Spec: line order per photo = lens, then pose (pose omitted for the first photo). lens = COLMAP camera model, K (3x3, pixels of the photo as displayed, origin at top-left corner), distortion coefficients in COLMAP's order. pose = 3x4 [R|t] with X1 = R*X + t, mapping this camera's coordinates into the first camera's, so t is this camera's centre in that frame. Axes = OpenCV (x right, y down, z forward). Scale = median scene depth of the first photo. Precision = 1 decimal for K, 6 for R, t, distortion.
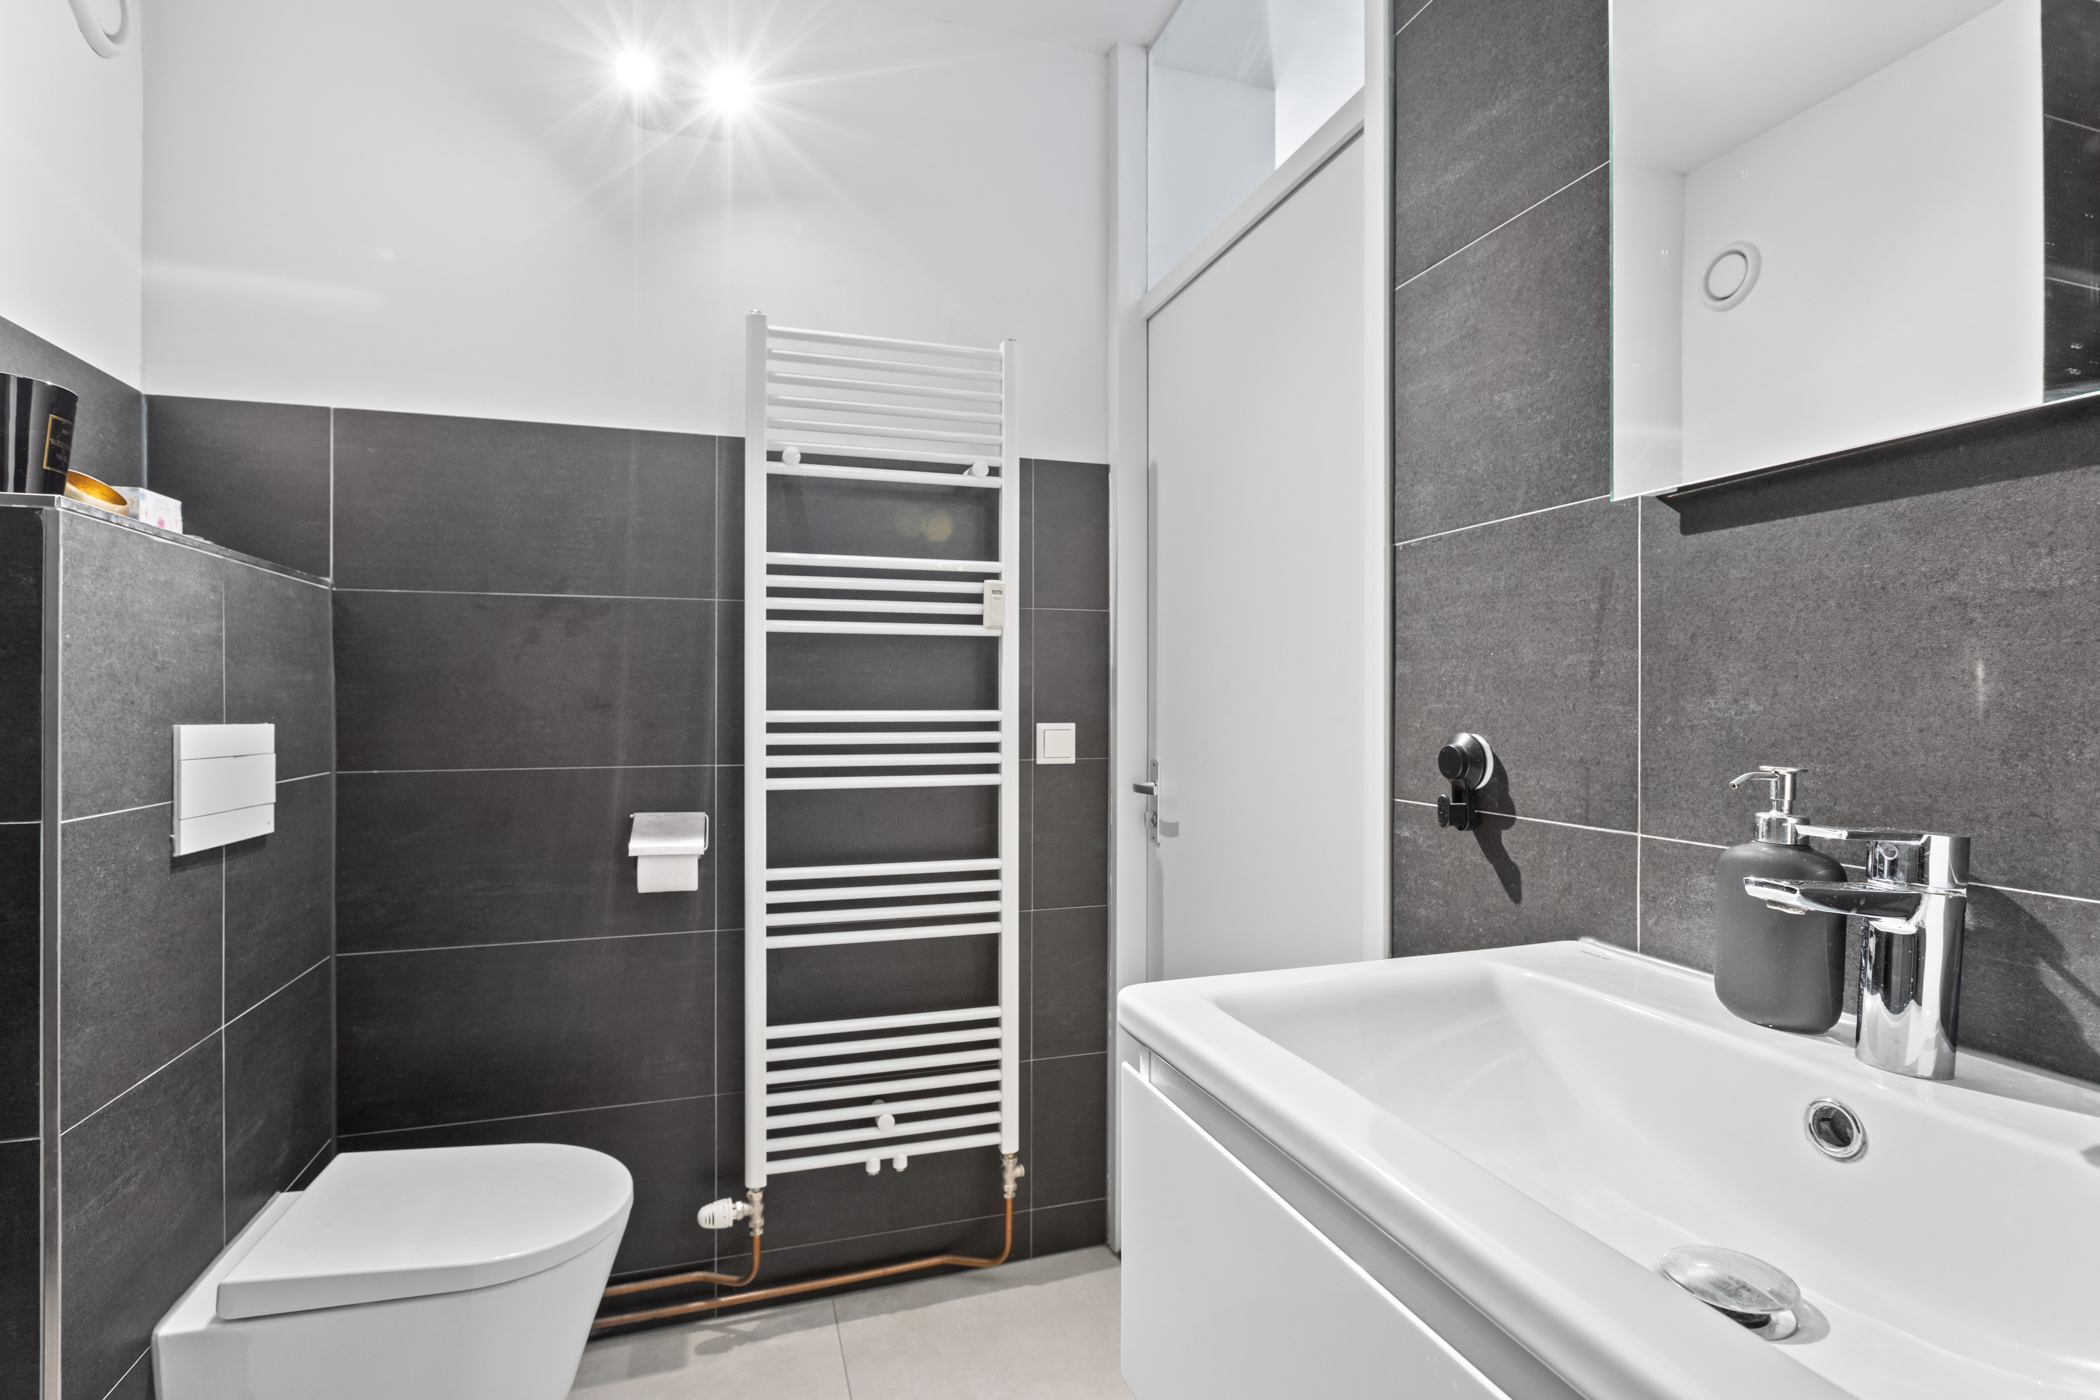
lens RADIAL K [[1020.2, 0, 1051.4], [0, 1020.2, 701.7], [0, 0, 1]] dist [-0.008655, 0.002279]
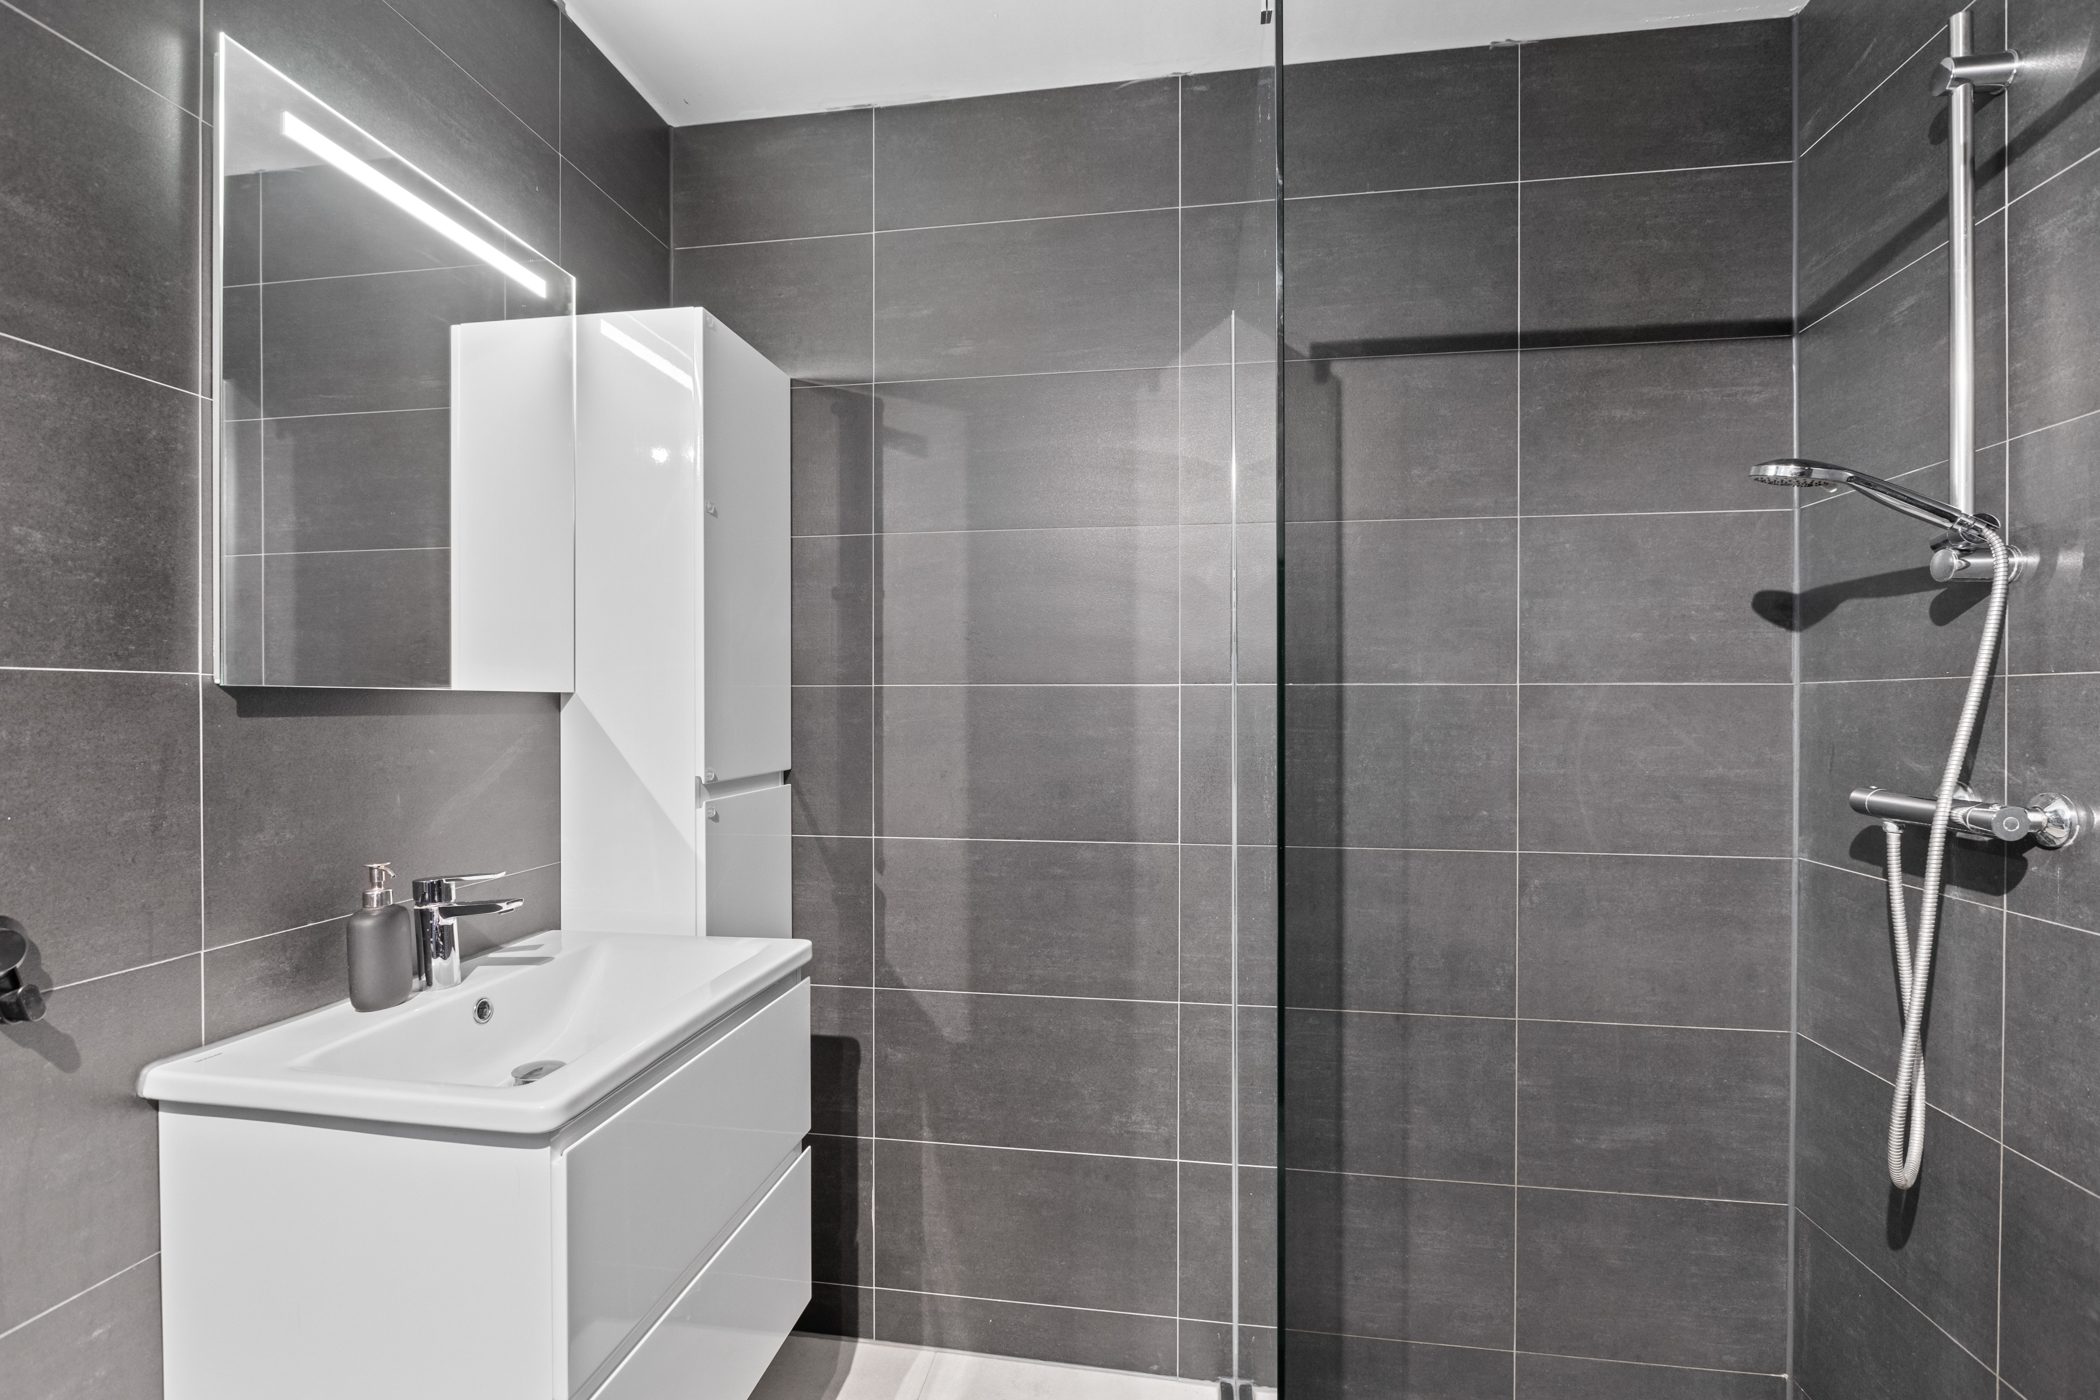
lens RADIAL K [[1008.2, 0, 1044.6], [0, 1008.2, 702.1], [0, 0, 1]] dist [-0.000175, -0.000063]
pose [[-0.895407, 0.000036, 0.445248, -0.852718], [0.000644, 0.999999, 0.001216, -0.167529], [-0.445248, 0.001375, -0.895406, 1.563624]]
